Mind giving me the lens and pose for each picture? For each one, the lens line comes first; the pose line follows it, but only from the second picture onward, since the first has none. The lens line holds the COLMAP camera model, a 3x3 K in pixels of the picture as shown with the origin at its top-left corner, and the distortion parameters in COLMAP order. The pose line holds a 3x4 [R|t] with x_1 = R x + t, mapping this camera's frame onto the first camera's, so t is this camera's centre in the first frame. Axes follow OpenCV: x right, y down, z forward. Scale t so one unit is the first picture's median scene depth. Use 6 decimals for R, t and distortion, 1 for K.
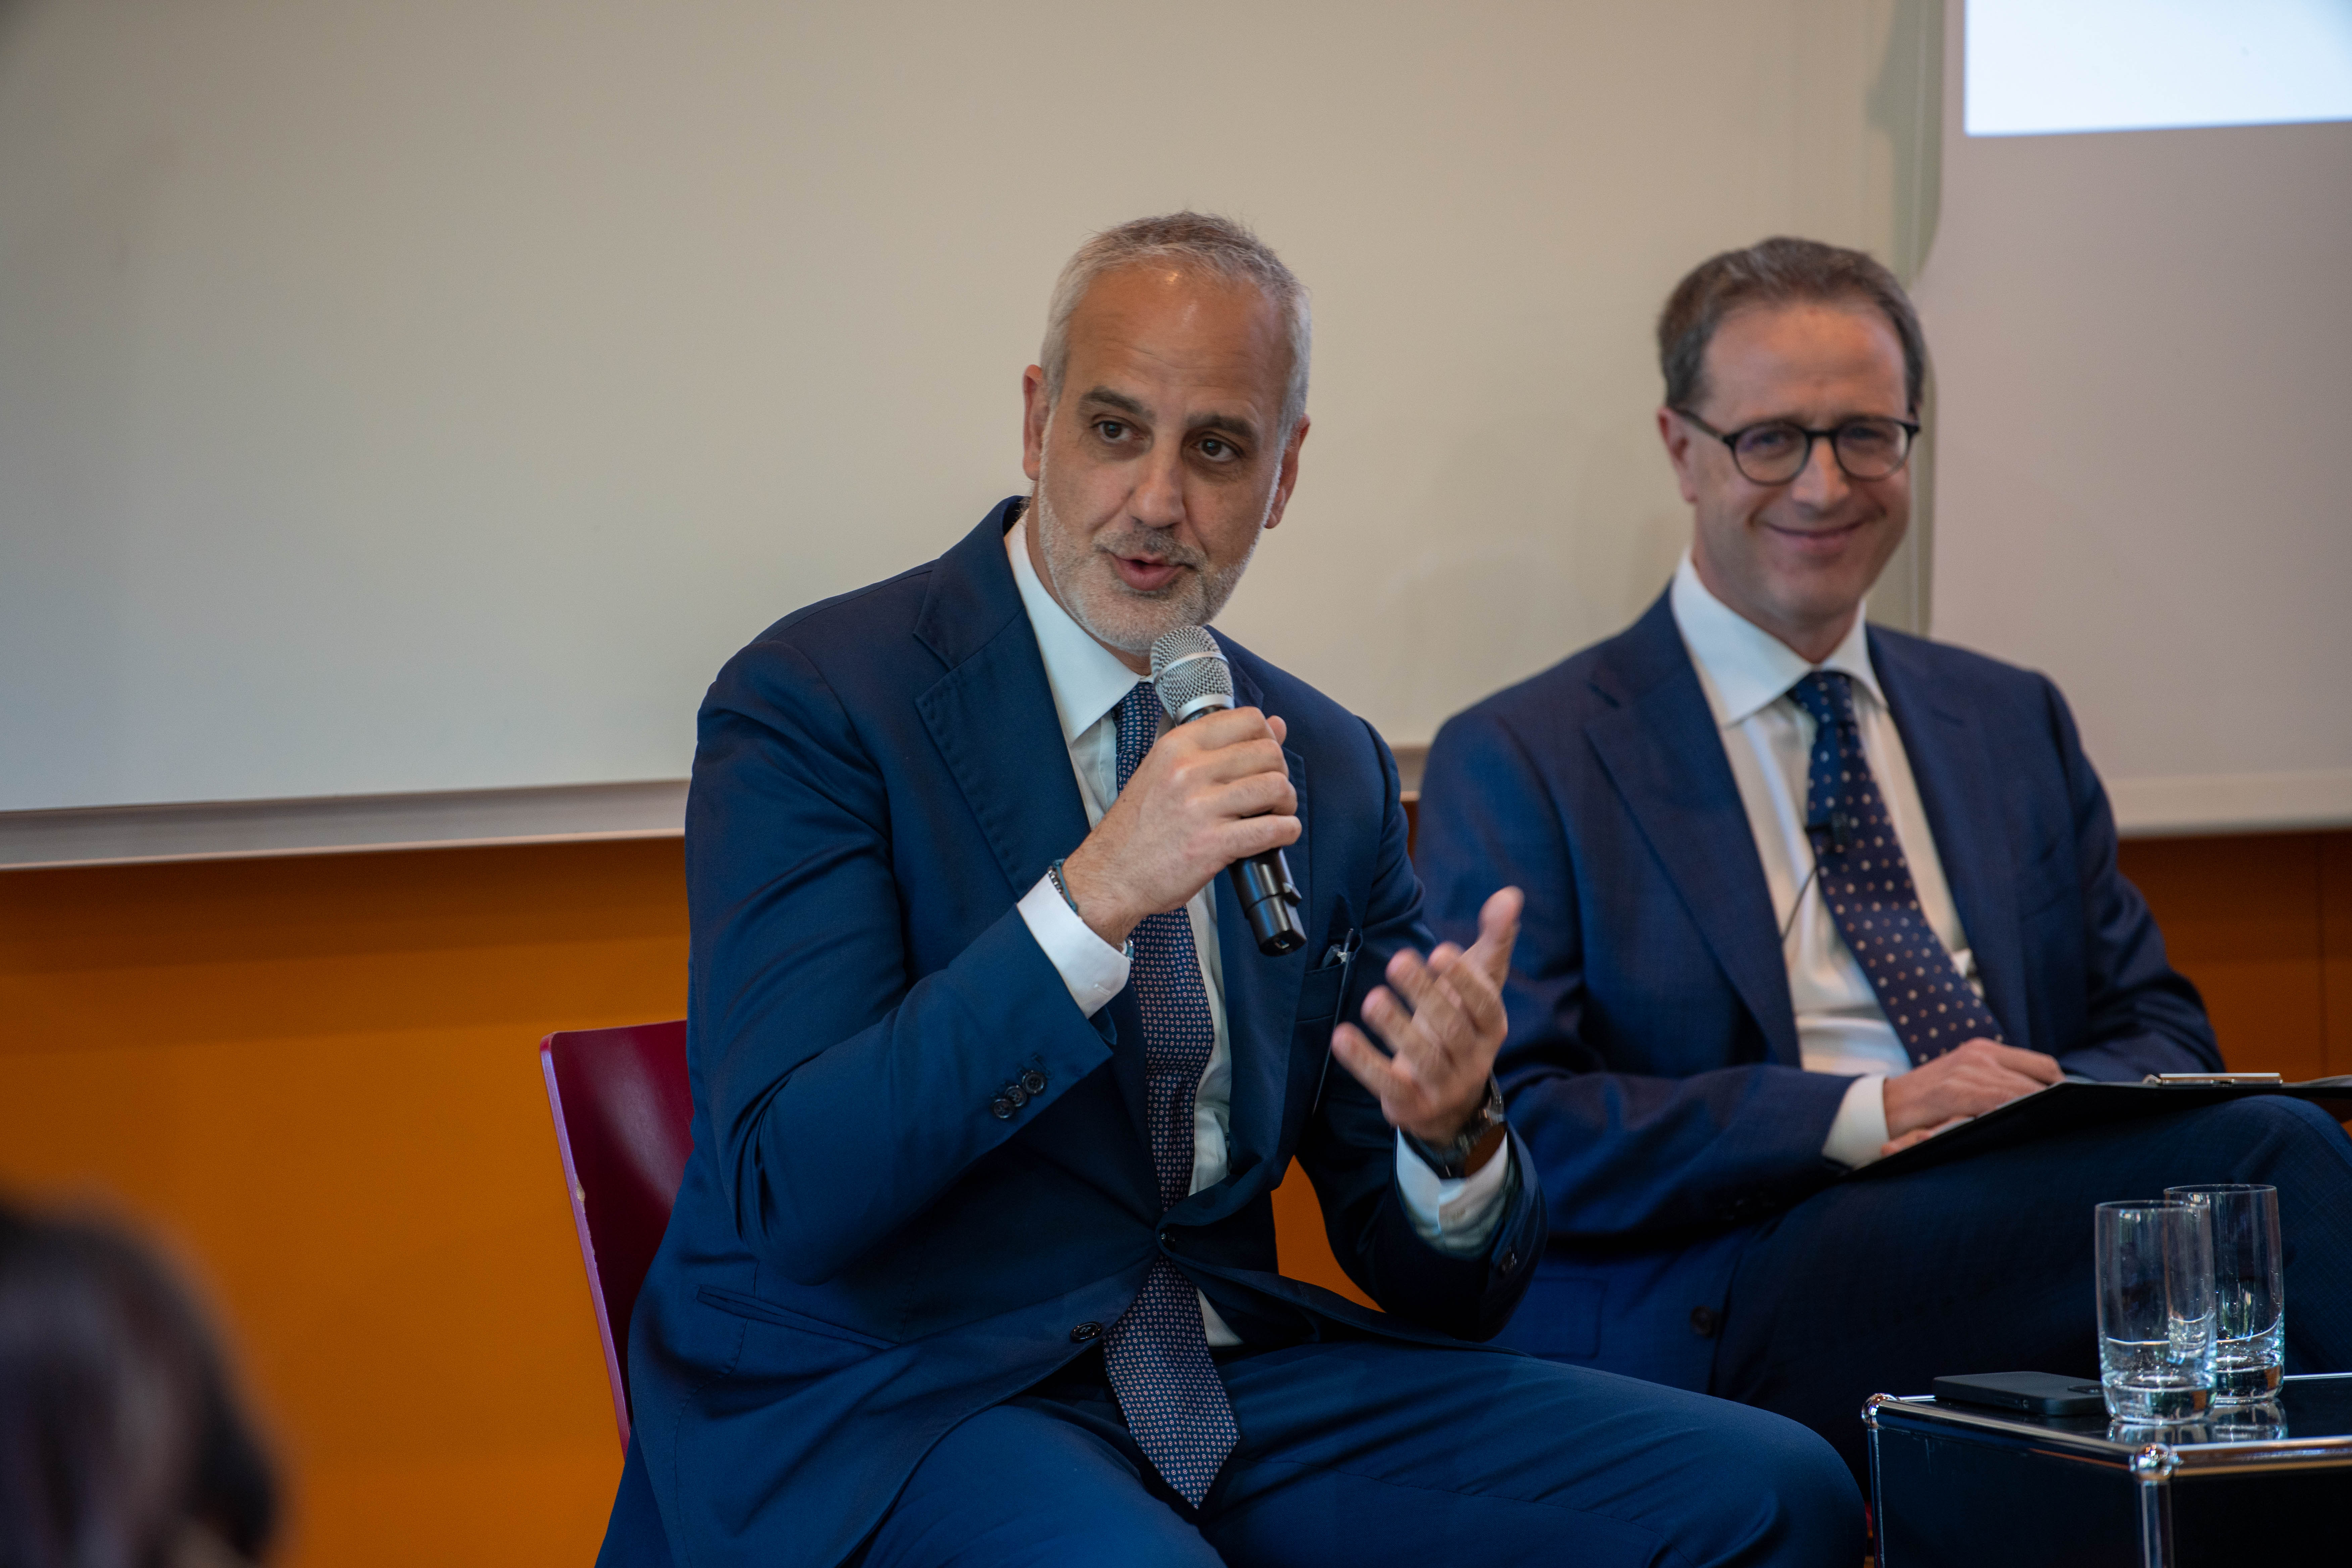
lens RADIAL K [[13564.6, 0, 1175.1], [0, 13564.6, 782.9], [0, 0, 1]] dist [0.891505, 0.000000]
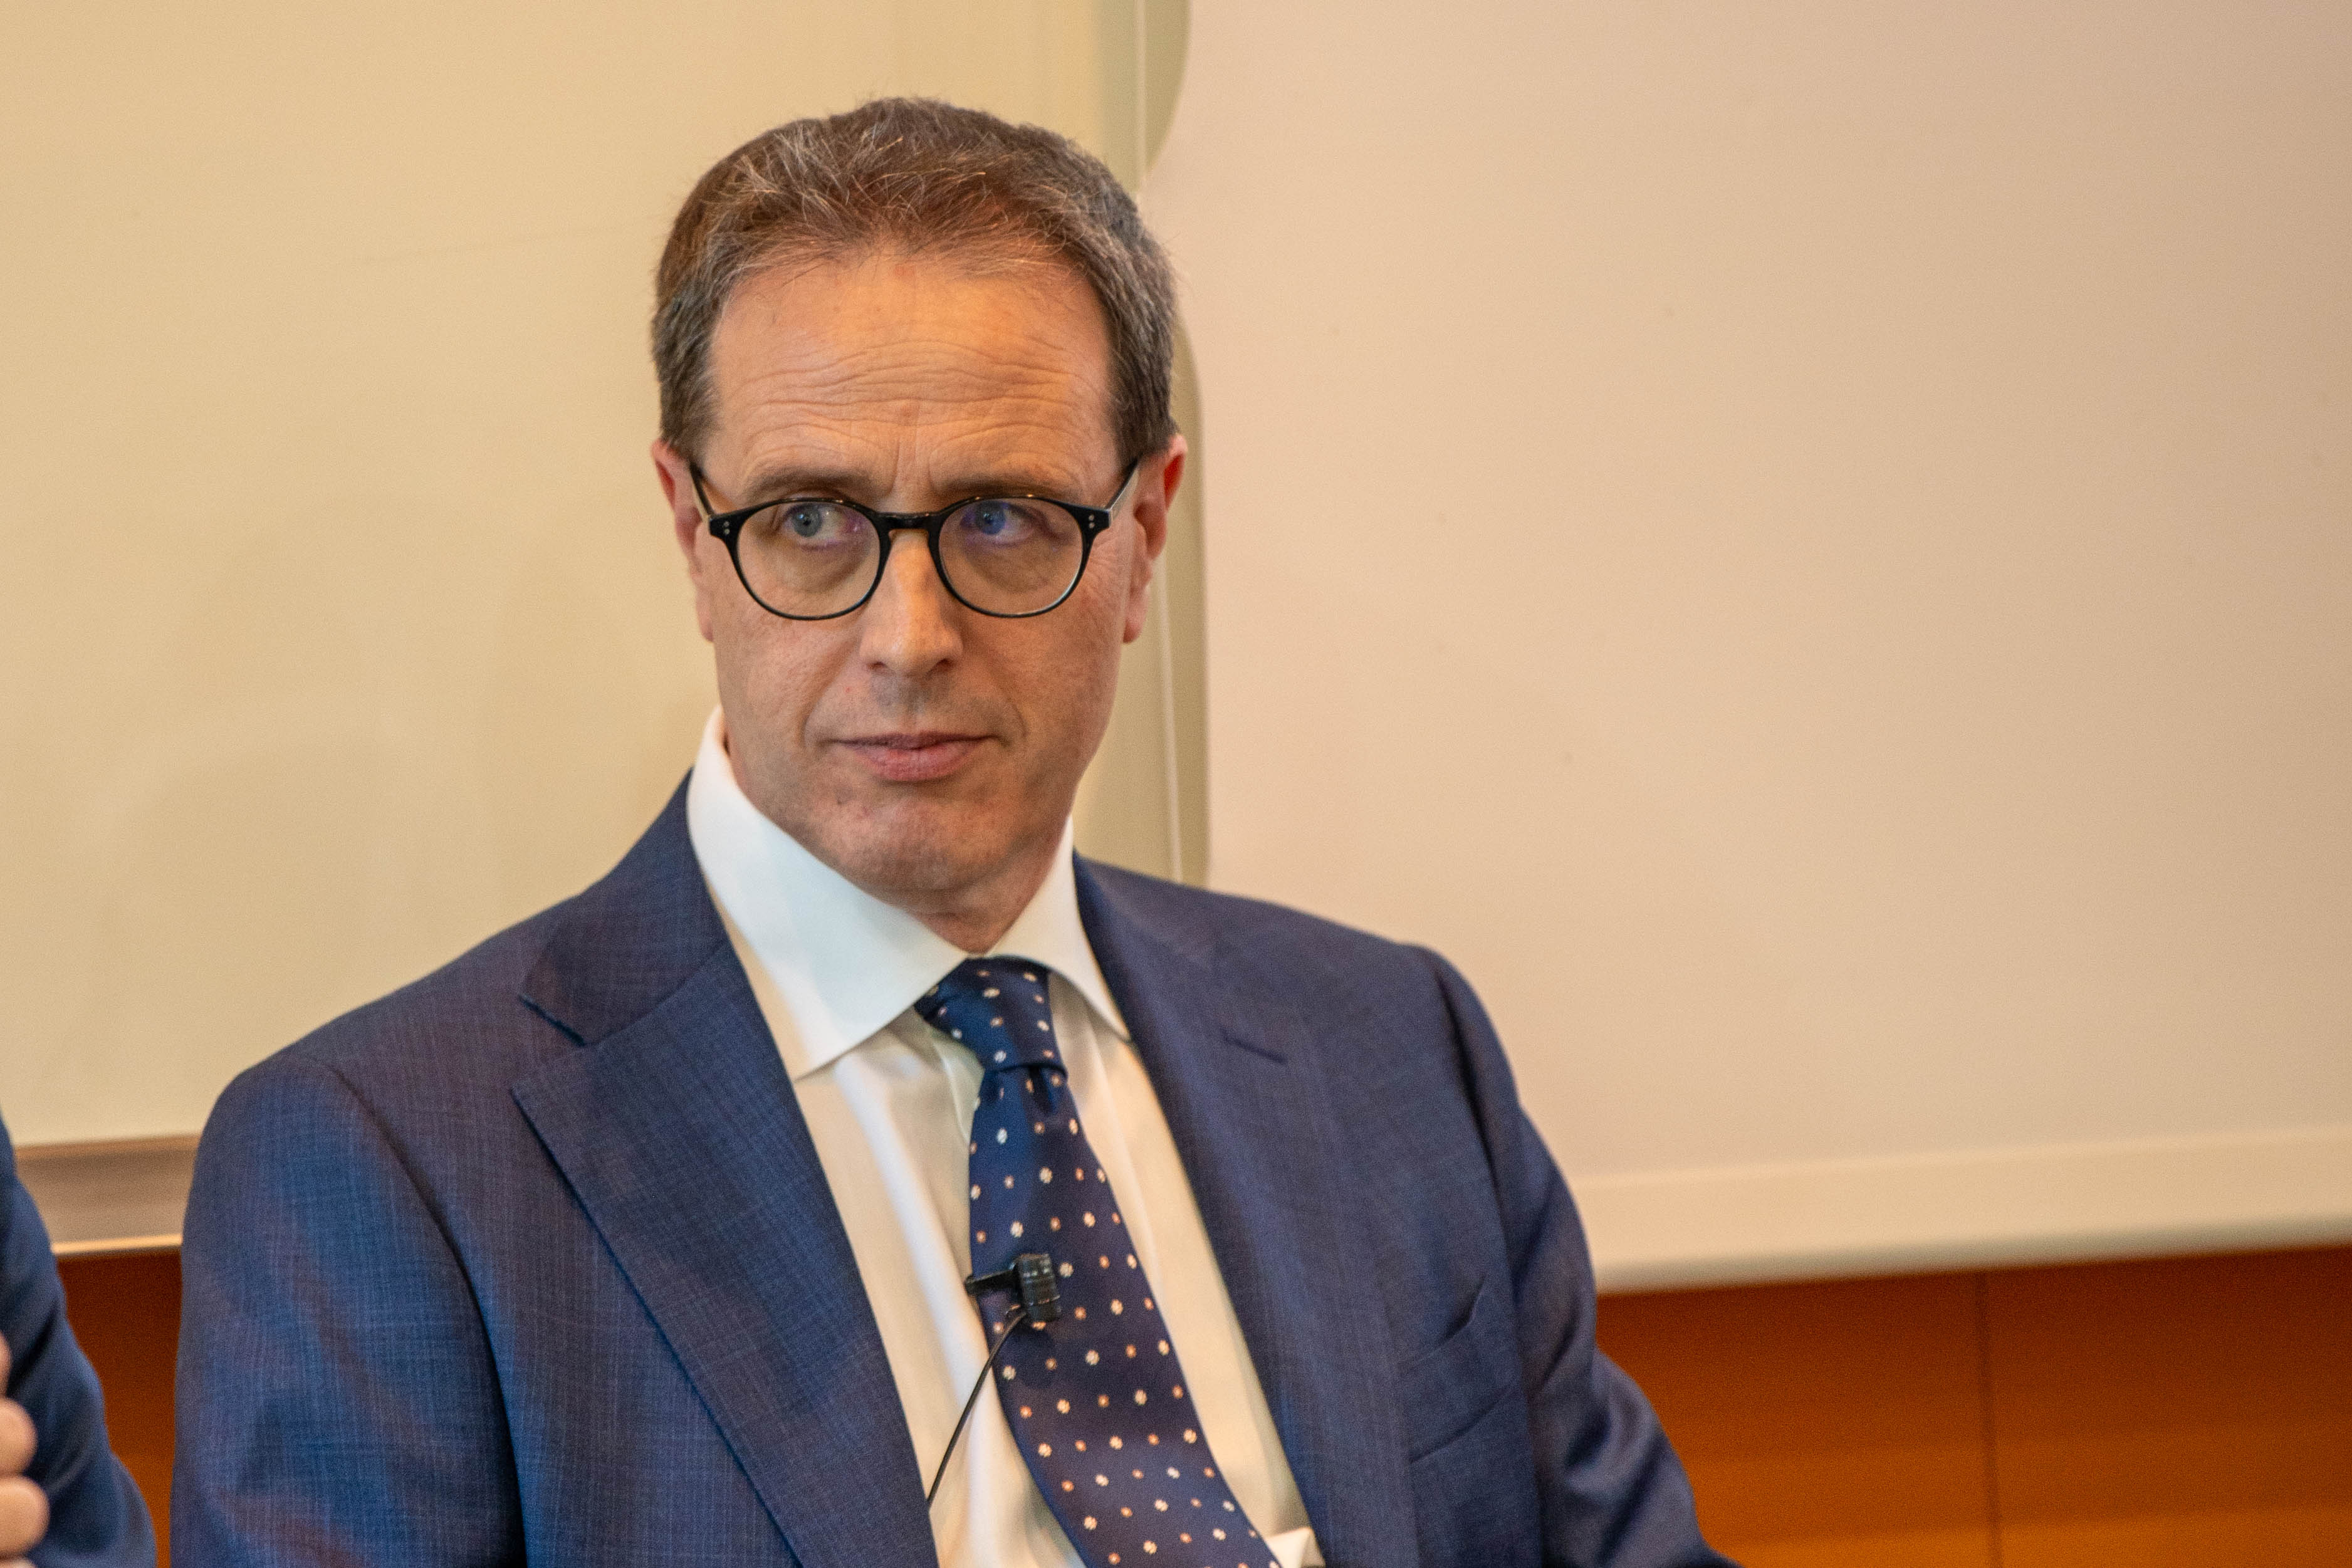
lens RADIAL K [[13564.6, 0, 1172.0], [0, 13564.6, 774.9], [0, 0, 1]] dist [0.891505, 0.000000]
pose [[0.993478, -0.023868, 0.111496, -0.000160], [0.027778, 0.999048, -0.033646, 0.001696], [-0.110587, 0.036524, 0.993195, 0.514801]]
